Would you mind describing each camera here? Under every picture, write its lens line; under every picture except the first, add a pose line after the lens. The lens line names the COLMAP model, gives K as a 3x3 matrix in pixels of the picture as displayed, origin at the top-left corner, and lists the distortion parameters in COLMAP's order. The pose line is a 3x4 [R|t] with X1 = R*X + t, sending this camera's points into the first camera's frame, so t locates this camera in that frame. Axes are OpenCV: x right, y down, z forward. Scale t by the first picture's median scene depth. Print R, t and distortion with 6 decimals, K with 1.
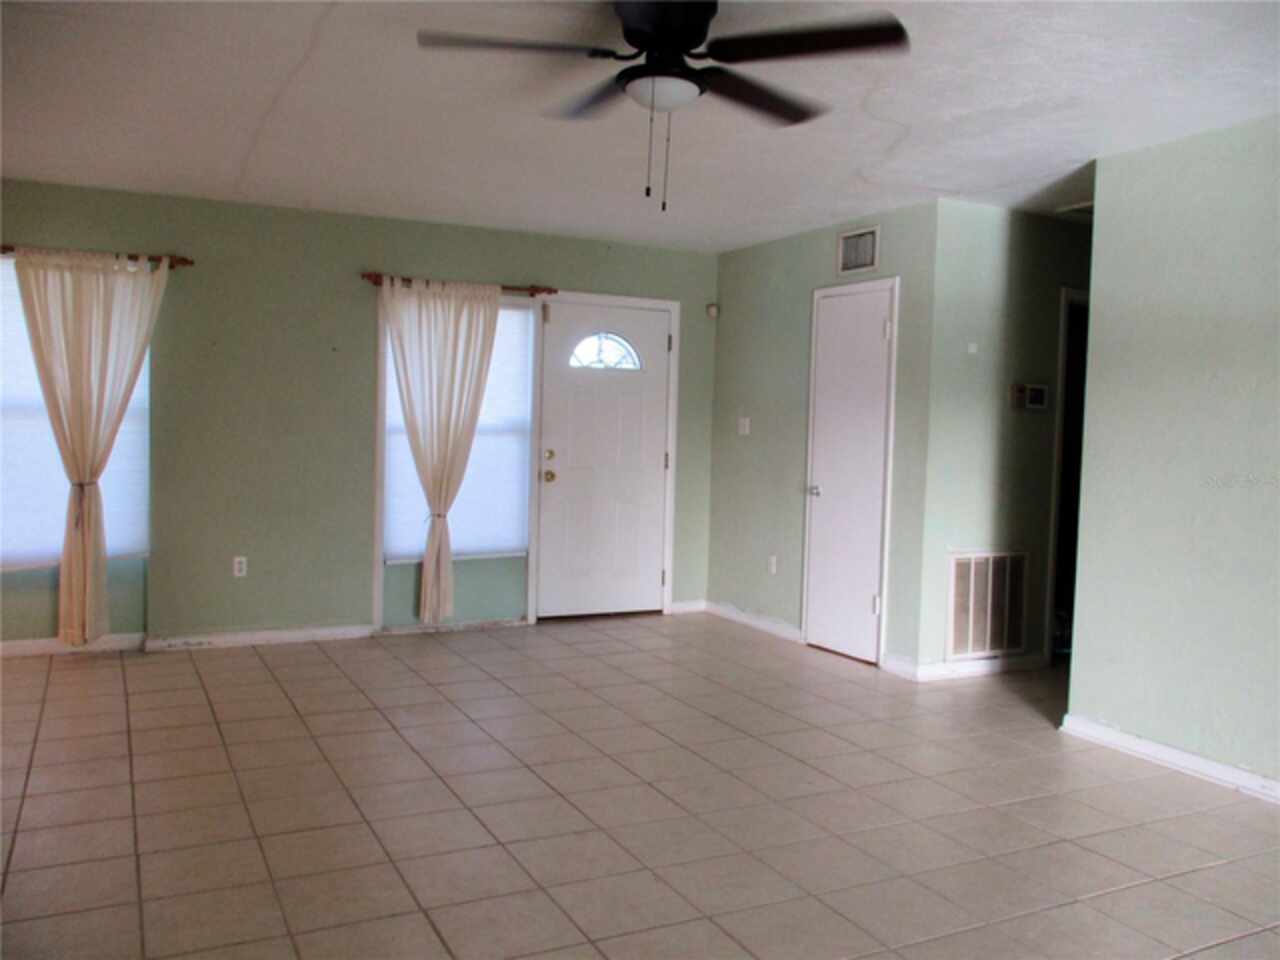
lens RADIAL K [[1081.5, 0, 640.0], [0, 1081.5, 480.0], [0, 0, 1]] dist [-0.014002, -0.000852]
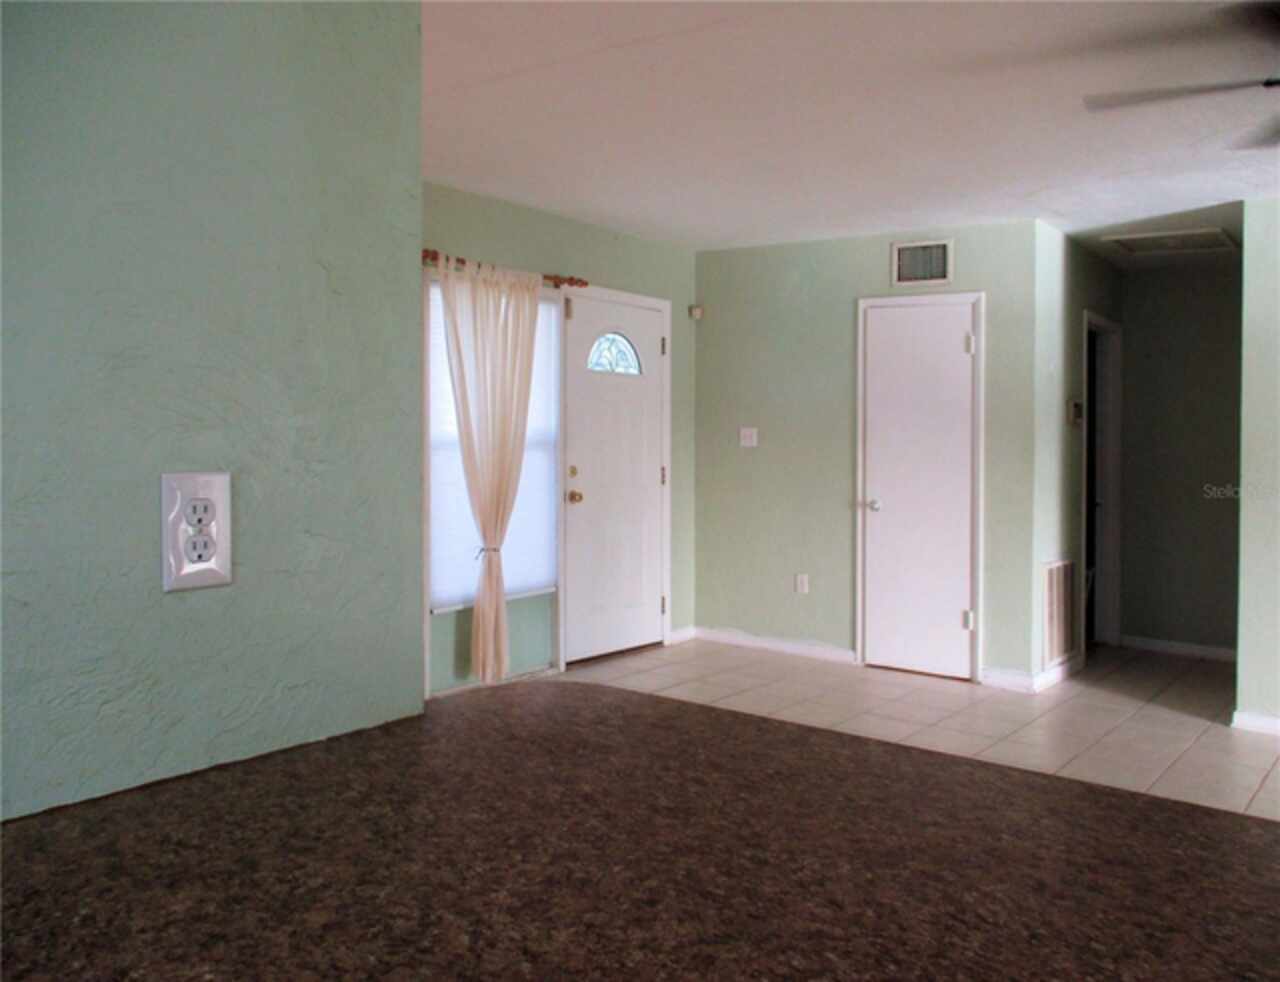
lens RADIAL K [[1111.4, 0, 637.3], [0, 1111.4, 438.7], [0, 0, 1]] dist [-0.000866, -0.003717]
pose [[0.898908, -0.004373, 0.438116, -0.455274], [0.019768, 0.999337, -0.030583, -0.023082], [-0.437692, 0.036152, 0.898398, 0.192038]]
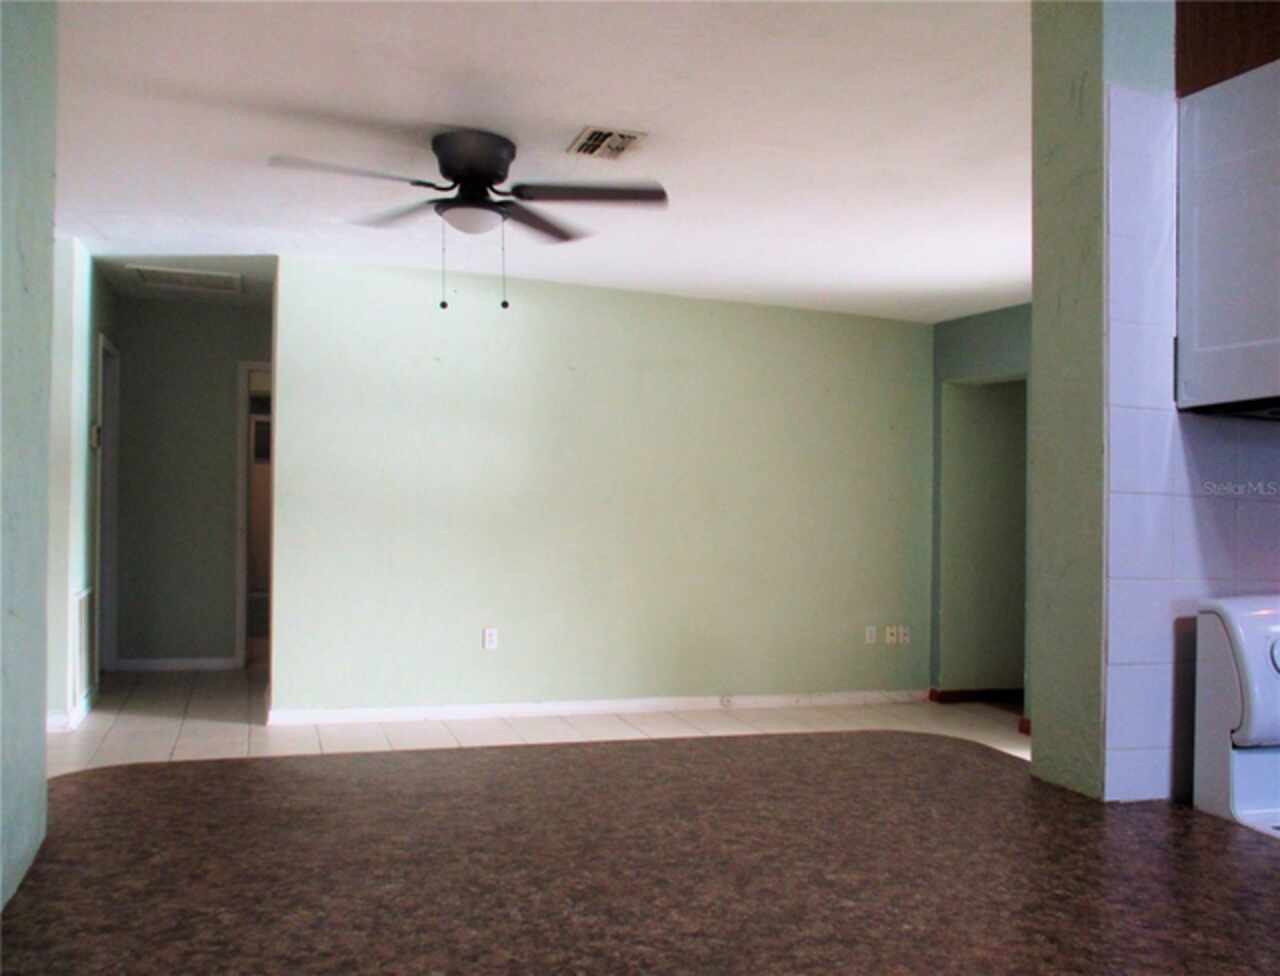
lens RADIAL K [[1111.4, 0, 637.3], [0, 1111.4, 435.7], [0, 0, 1]] dist [-0.000866, -0.003717]
pose [[0.140721, 0.022863, 0.989785, -0.566567], [0.026091, 0.999300, -0.026793, -0.032174], [-0.989705, 0.029595, 0.140026, 0.303439]]
